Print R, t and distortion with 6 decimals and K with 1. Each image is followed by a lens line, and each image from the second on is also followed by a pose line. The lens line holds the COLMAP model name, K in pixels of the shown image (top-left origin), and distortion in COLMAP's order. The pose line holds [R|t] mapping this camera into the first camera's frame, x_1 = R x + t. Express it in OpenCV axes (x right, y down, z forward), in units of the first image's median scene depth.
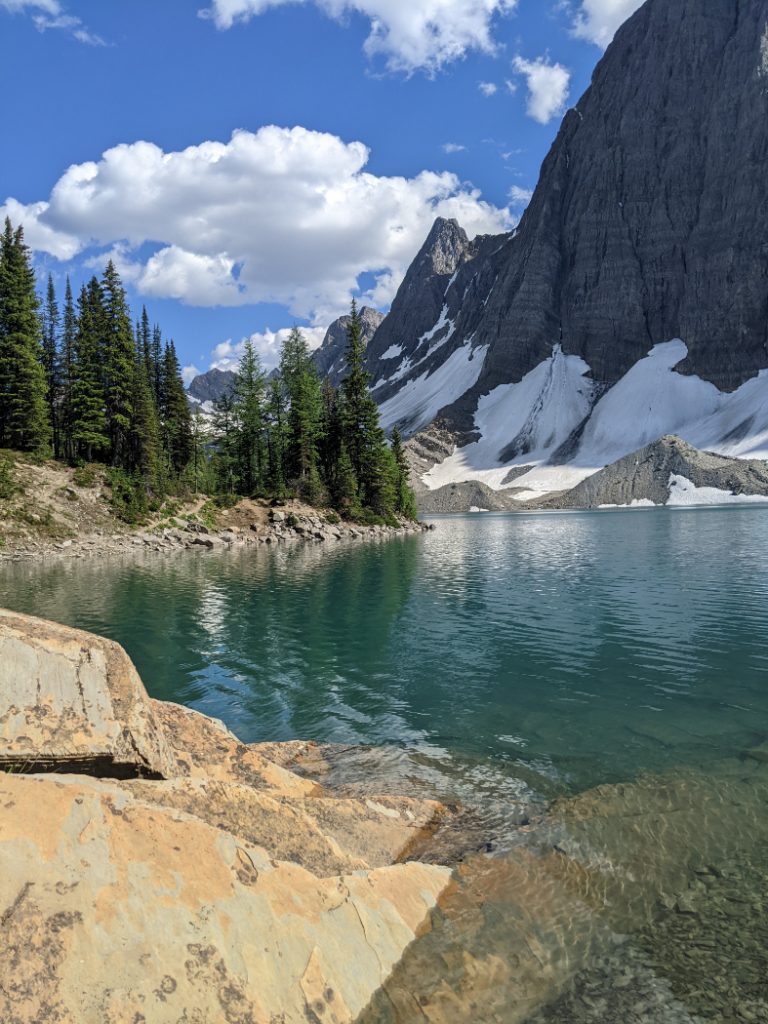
lens RADIAL K [[936.0, 0, 384.0], [0, 936.0, 512.0], [0, 0, 1]] dist [0.009976, -0.019794]
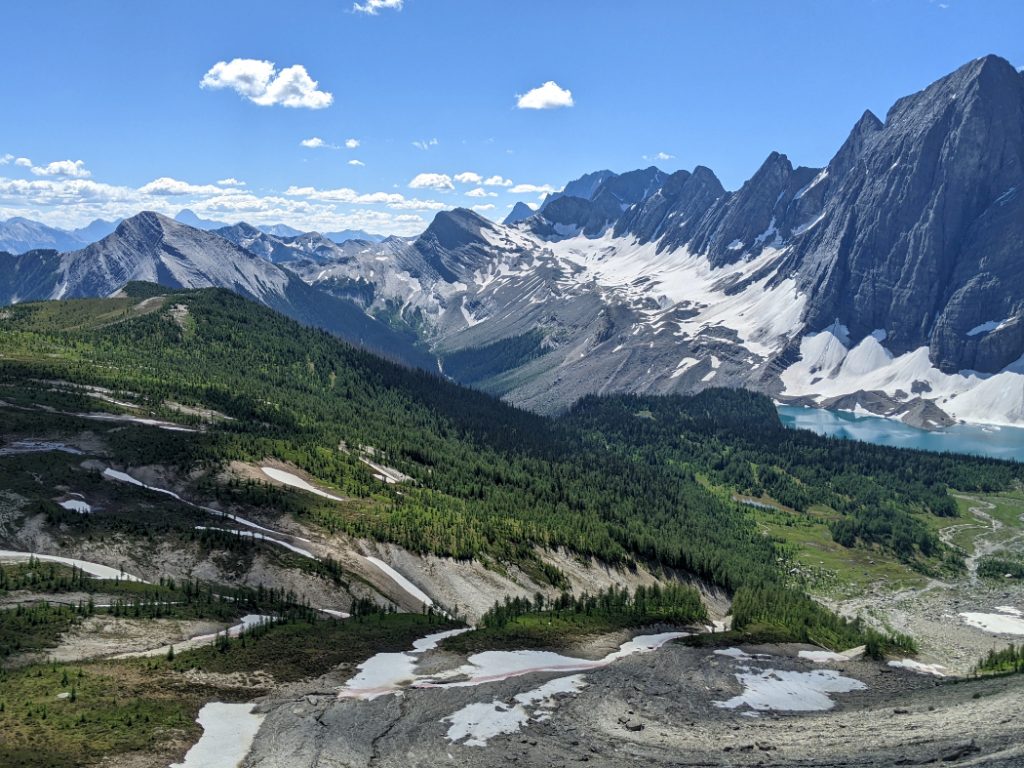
lens RADIAL K [[939.0, 0, 512.0], [0, 939.0, 384.0], [0, 0, 1]] dist [-0.001649, -0.013793]
pose [[0.985698, 0.082745, -0.146811, -0.115277], [-0.067233, 0.991913, 0.107651, -0.088867], [0.154531, -0.096241, 0.983289, -0.643769]]
